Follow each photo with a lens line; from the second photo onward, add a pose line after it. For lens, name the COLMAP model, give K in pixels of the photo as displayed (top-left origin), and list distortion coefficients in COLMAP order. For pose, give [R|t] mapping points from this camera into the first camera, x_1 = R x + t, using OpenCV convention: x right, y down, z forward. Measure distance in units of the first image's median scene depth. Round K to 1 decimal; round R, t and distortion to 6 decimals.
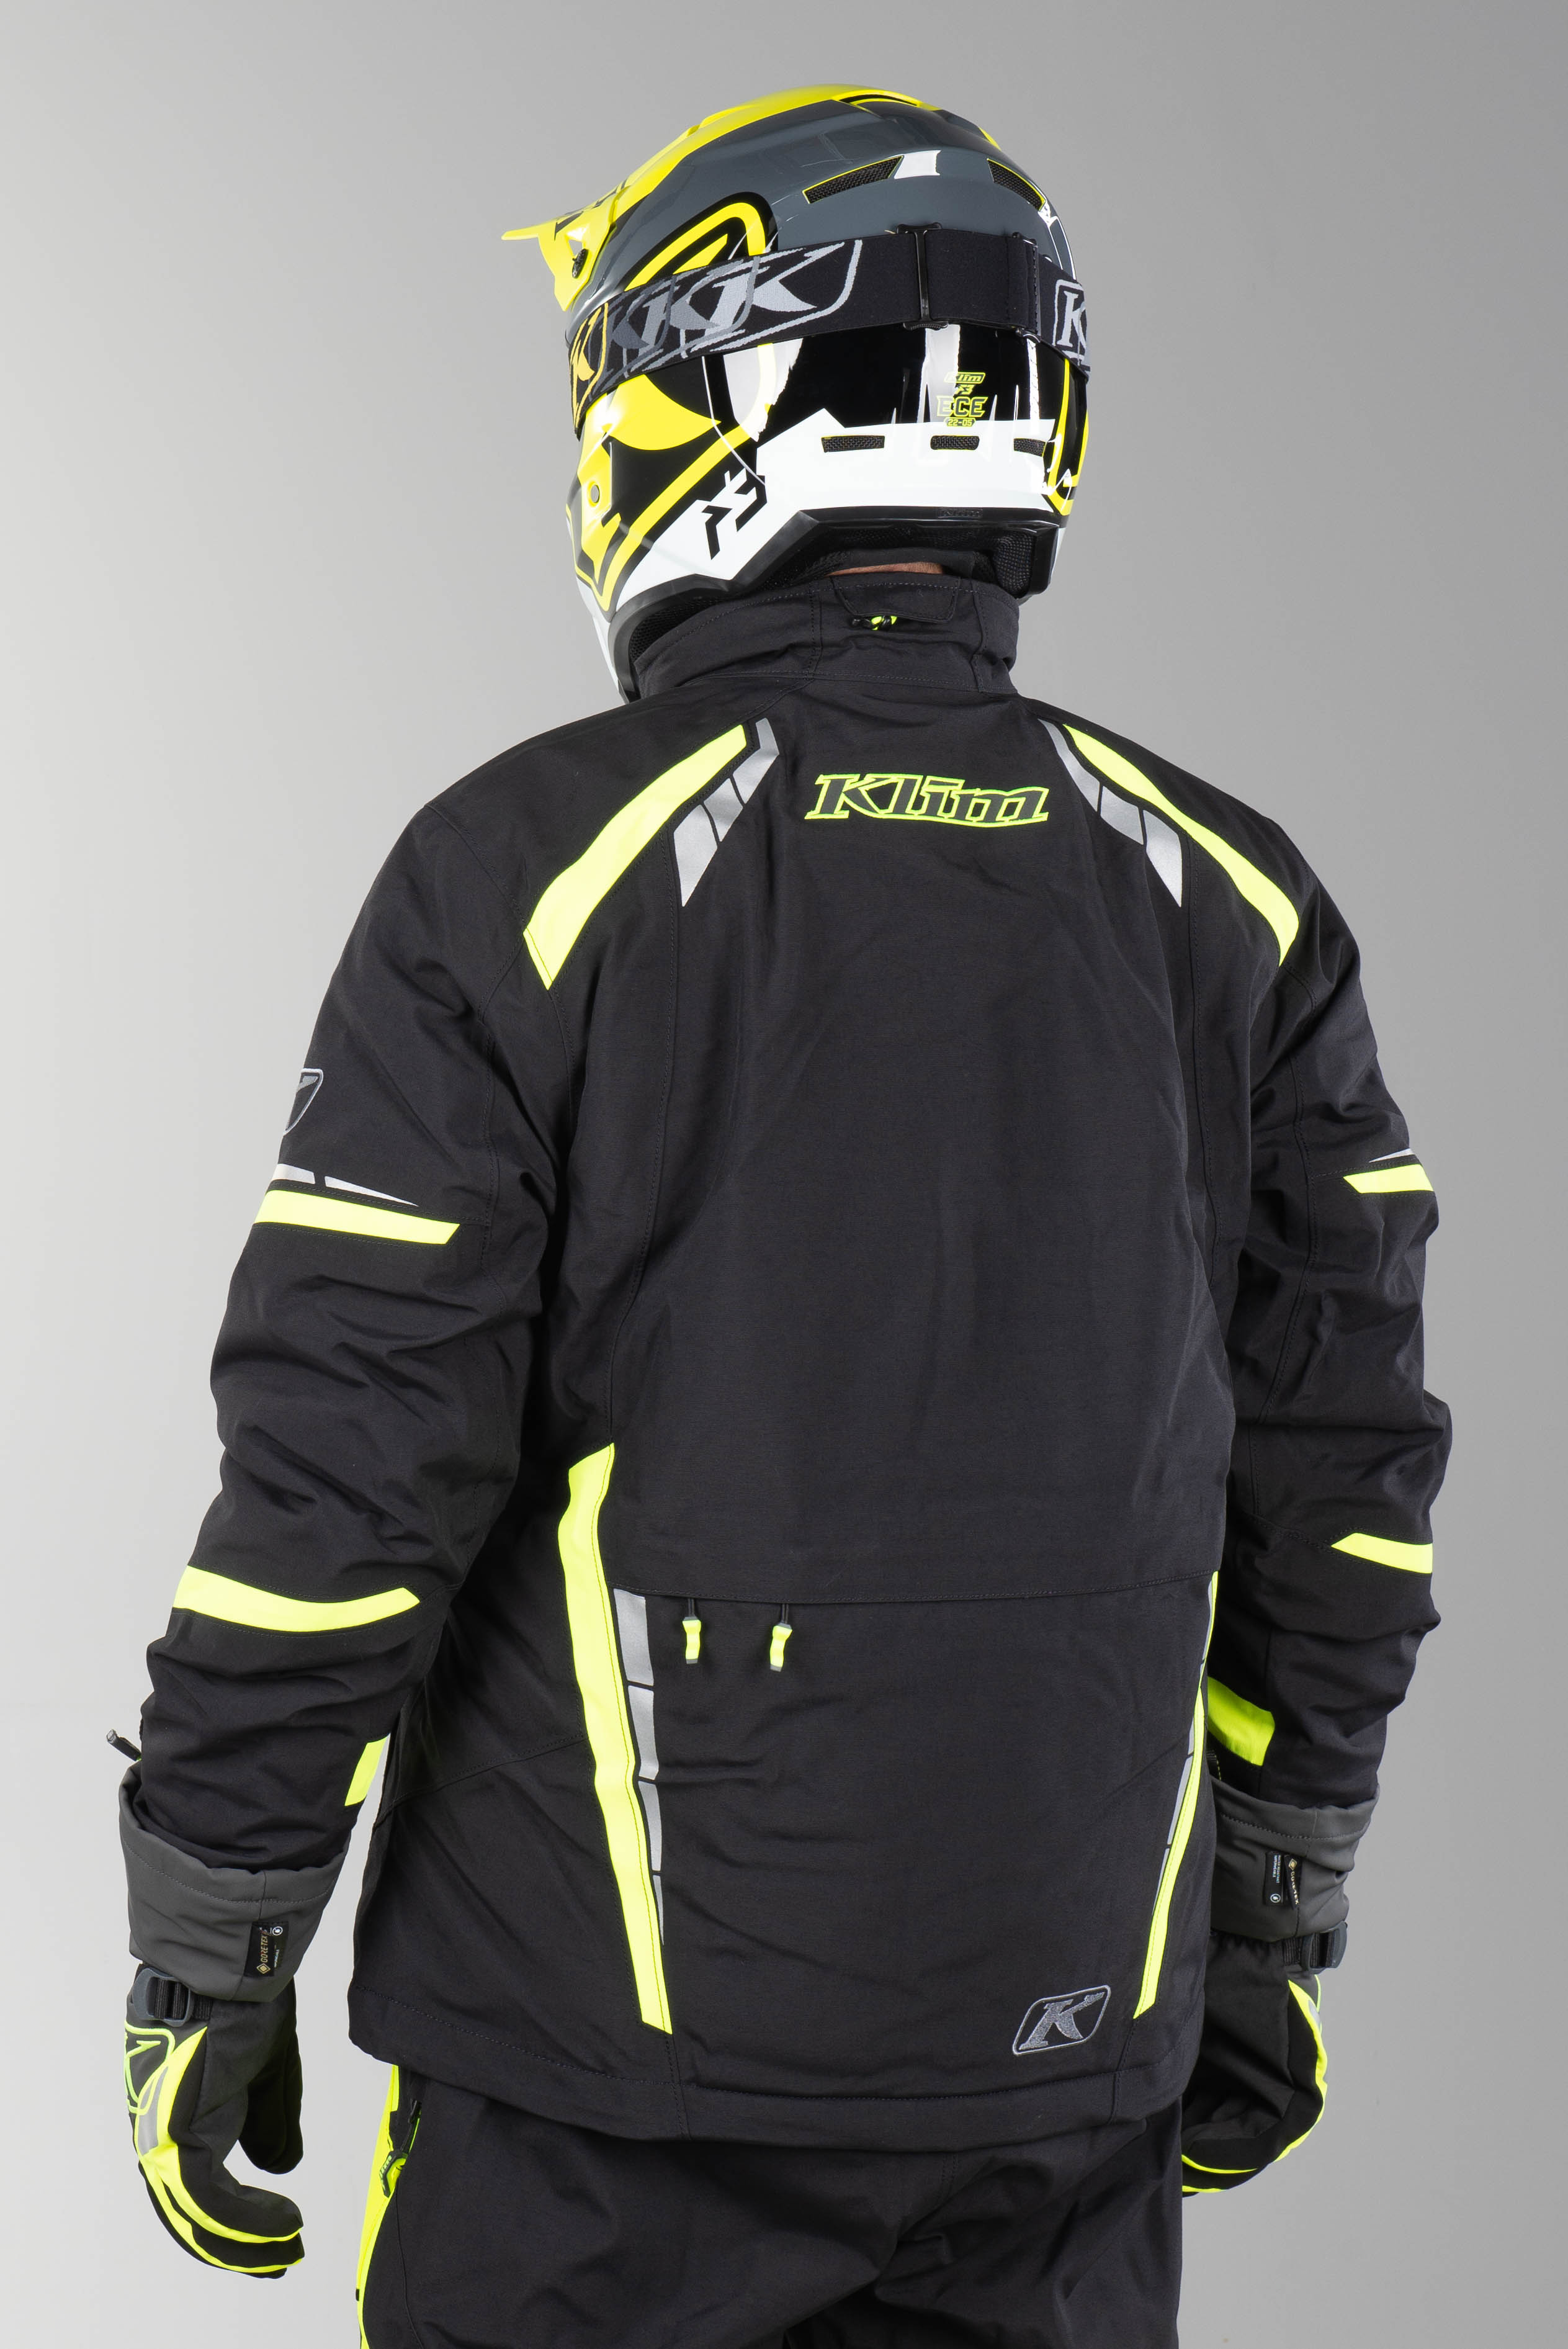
lens RADIAL K [[4691.3, 0, 516.5], [0, 4691.3, 1109.6], [0, 0, 1]] dist [-0.018535, 0.000000]
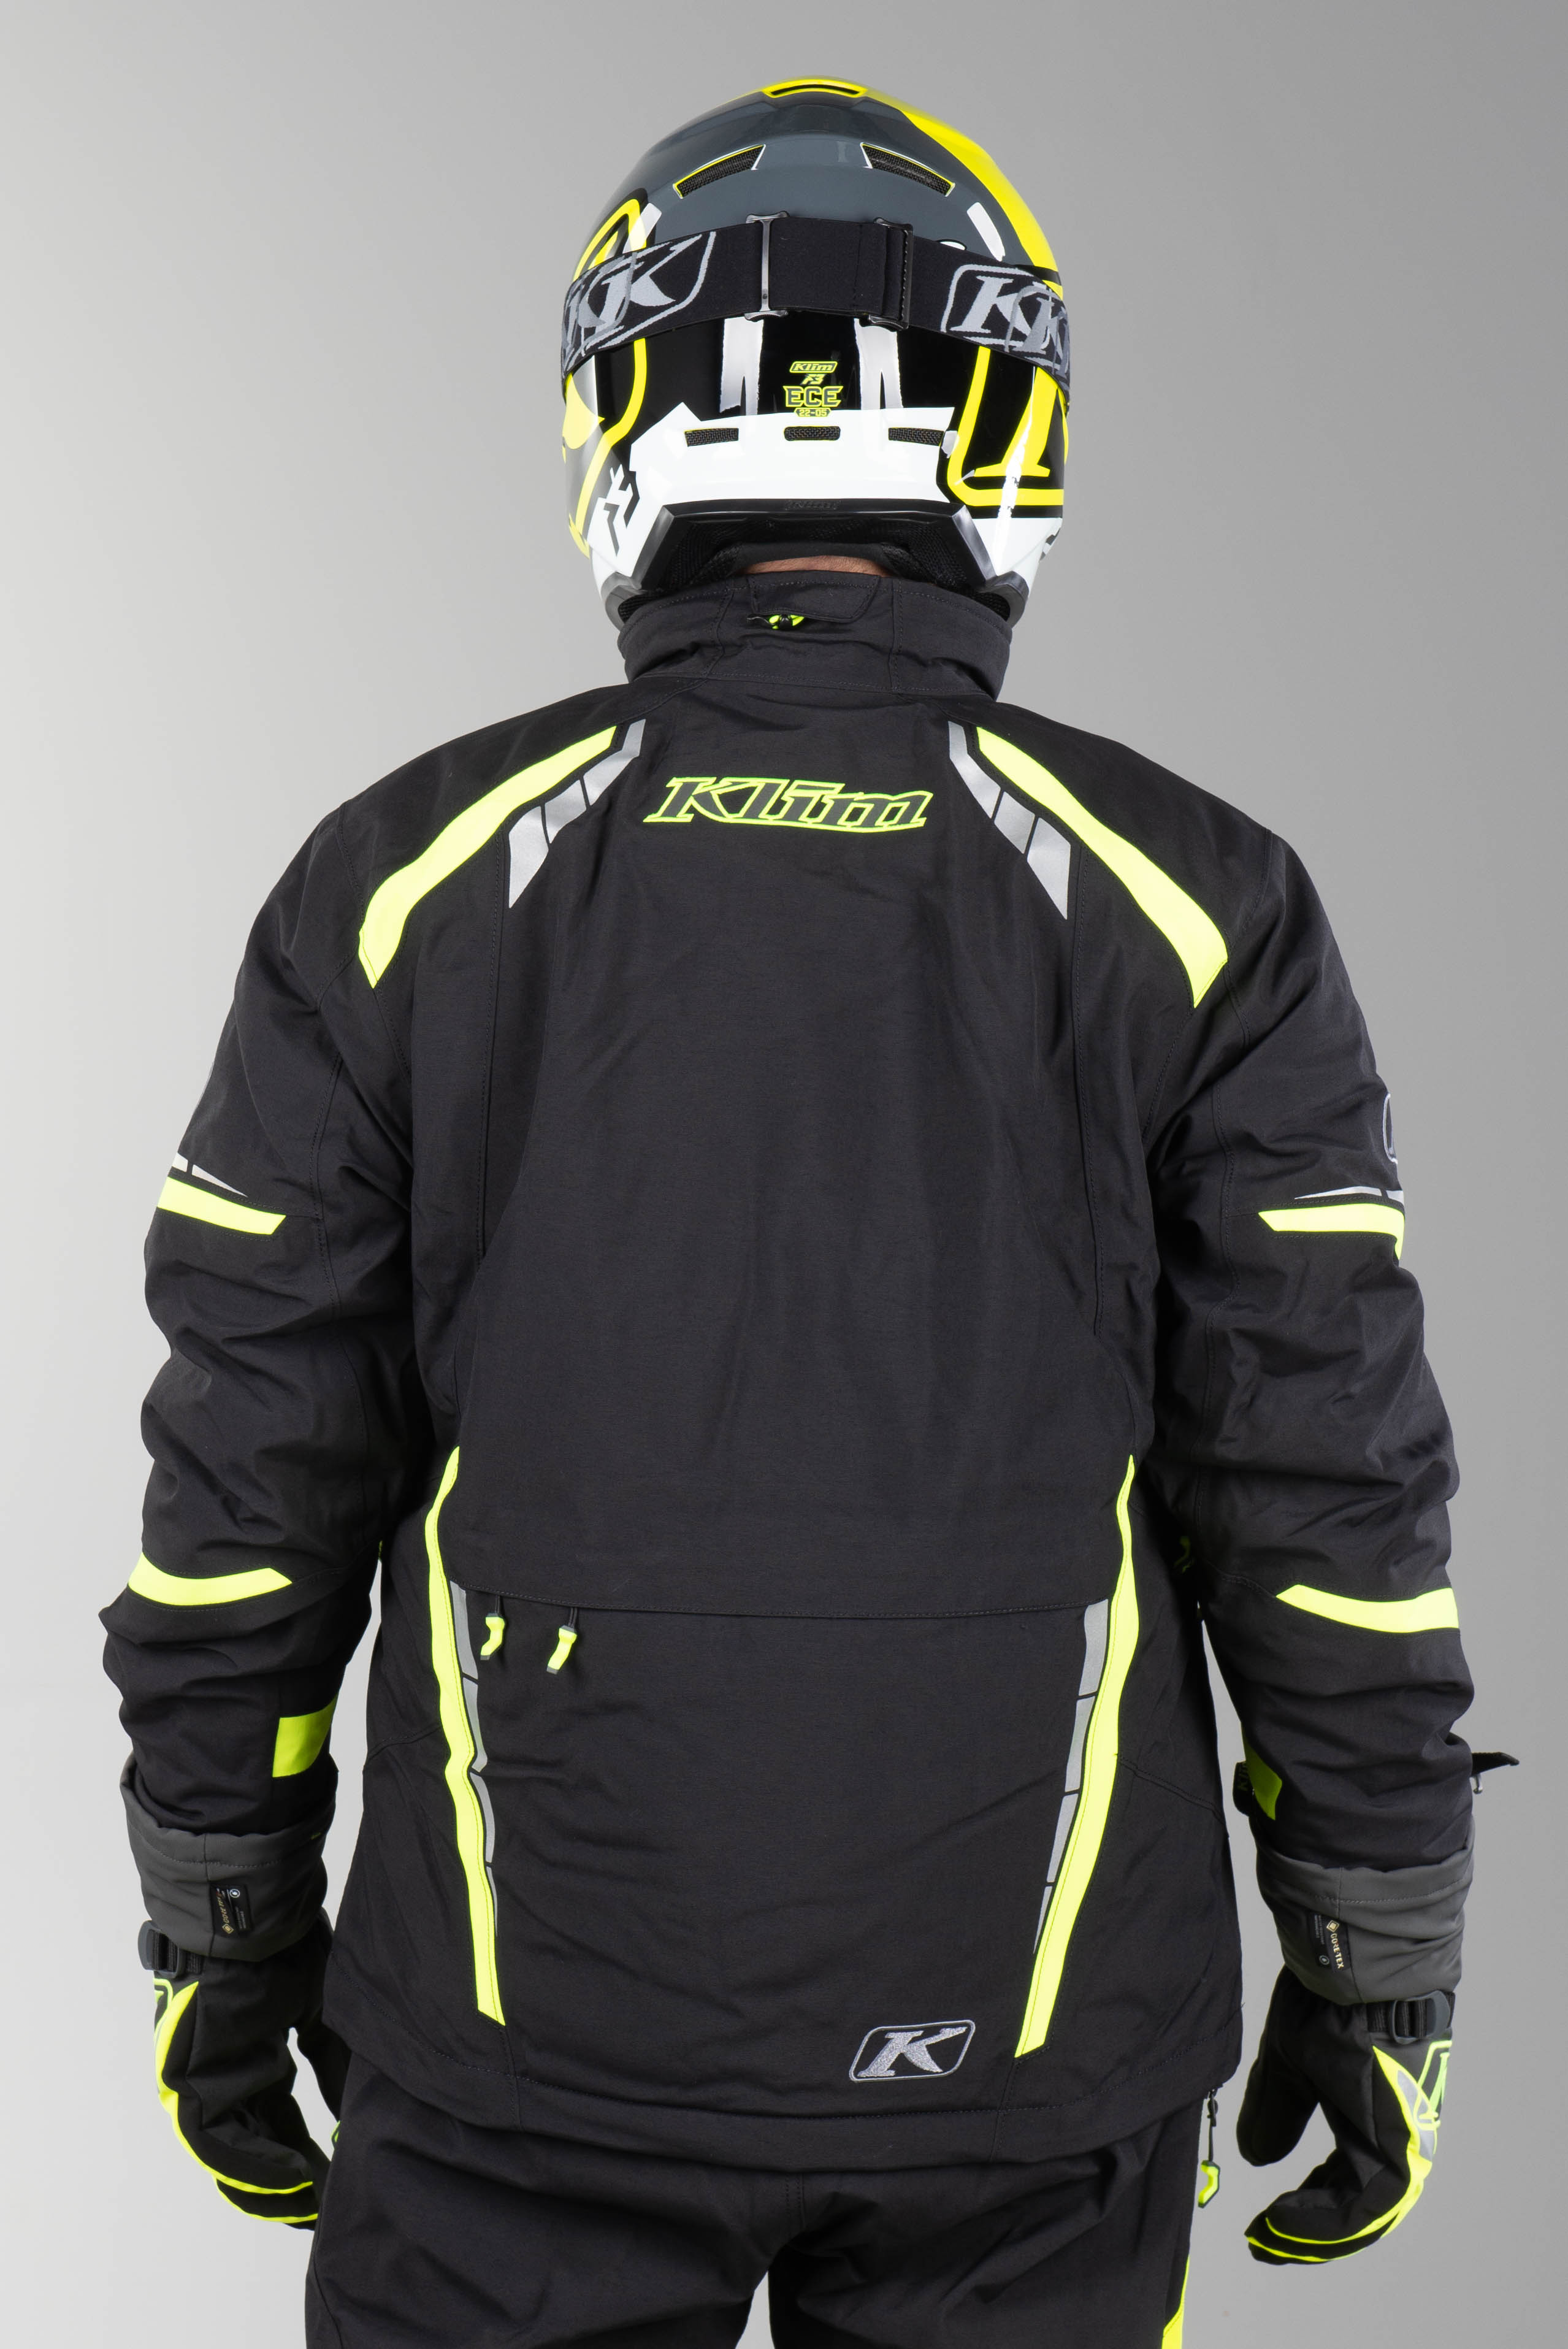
lens RADIAL K [[4691.3, 0, 654.7], [0, 4691.3, 1253.0], [0, 0, 1]] dist [-0.018535, 0.000000]
pose [[0.938313, 0.039595, -0.343513, 0.402738], [-0.028040, 0.998863, 0.038543, -0.008951], [0.344648, -0.026534, 0.938357, 0.067157]]
